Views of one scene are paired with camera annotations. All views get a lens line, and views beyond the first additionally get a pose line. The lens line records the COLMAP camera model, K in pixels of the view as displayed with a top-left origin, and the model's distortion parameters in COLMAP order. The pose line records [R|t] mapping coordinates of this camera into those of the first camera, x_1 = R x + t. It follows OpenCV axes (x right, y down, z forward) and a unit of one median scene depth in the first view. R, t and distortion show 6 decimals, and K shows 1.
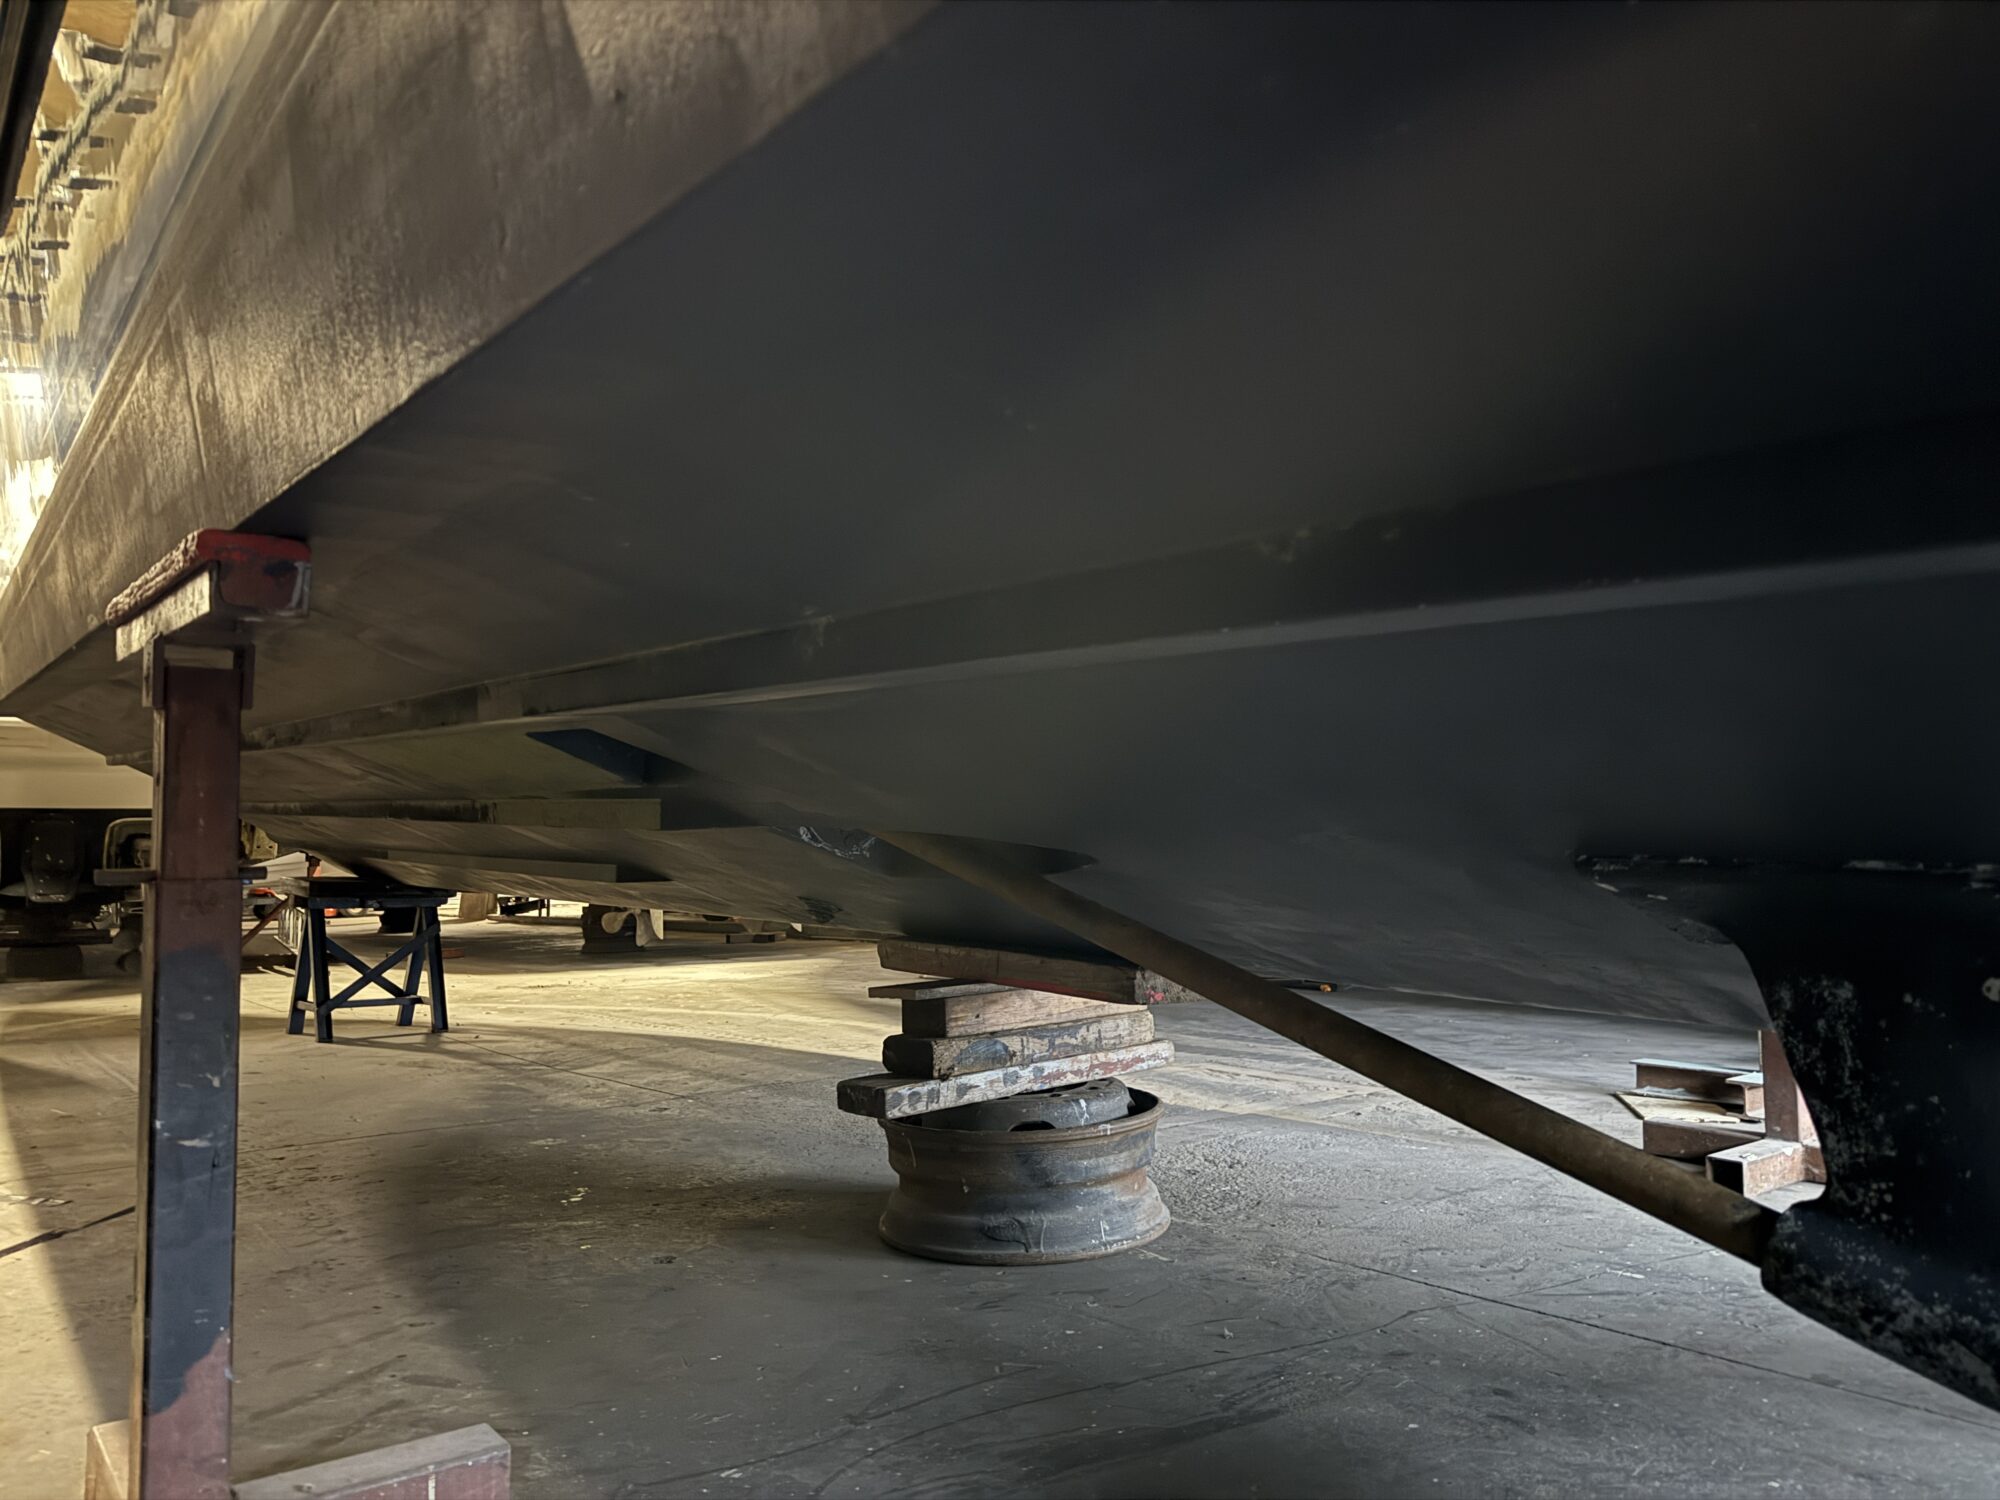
lens RADIAL K [[1362.3, 0, 1049.0], [0, 1362.3, 741.9], [0, 0, 1]] dist [0.047369, -0.037670]
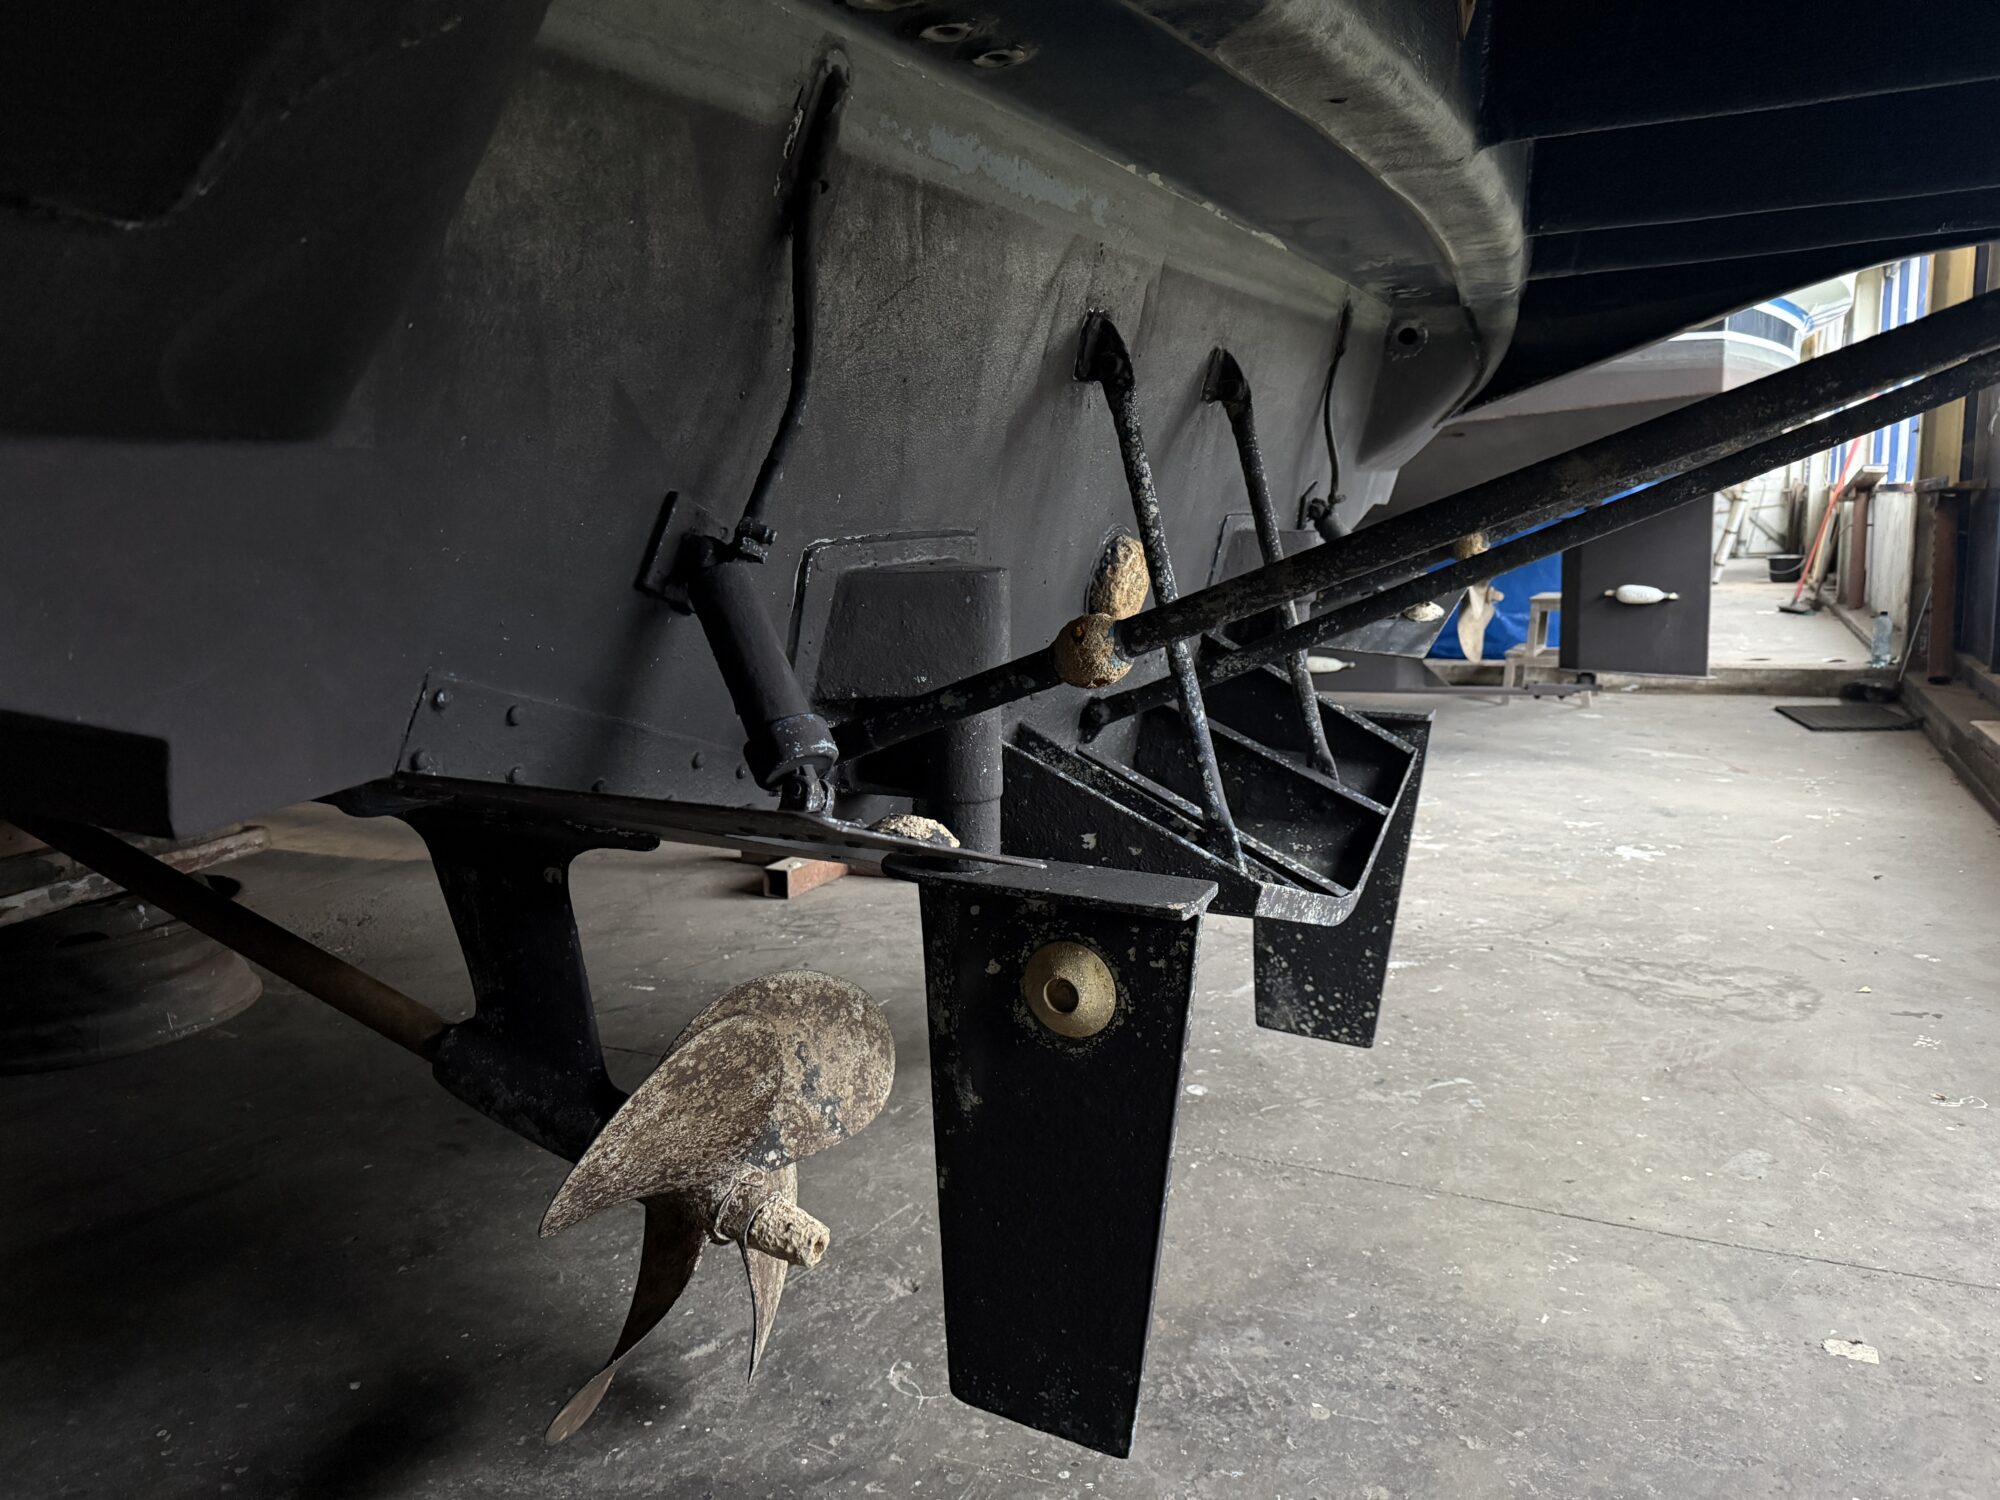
lens RADIAL K [[1378.7, 0, 997.3], [0, 1378.7, 701.5], [0, 0, 1]] dist [0.127231, -0.122286]
pose [[0.935816, -0.083865, 0.342366, 0.283401], [0.002010, 0.972537, 0.232738, -0.141607], [-0.352482, -0.217112, 0.910285, -0.181762]]
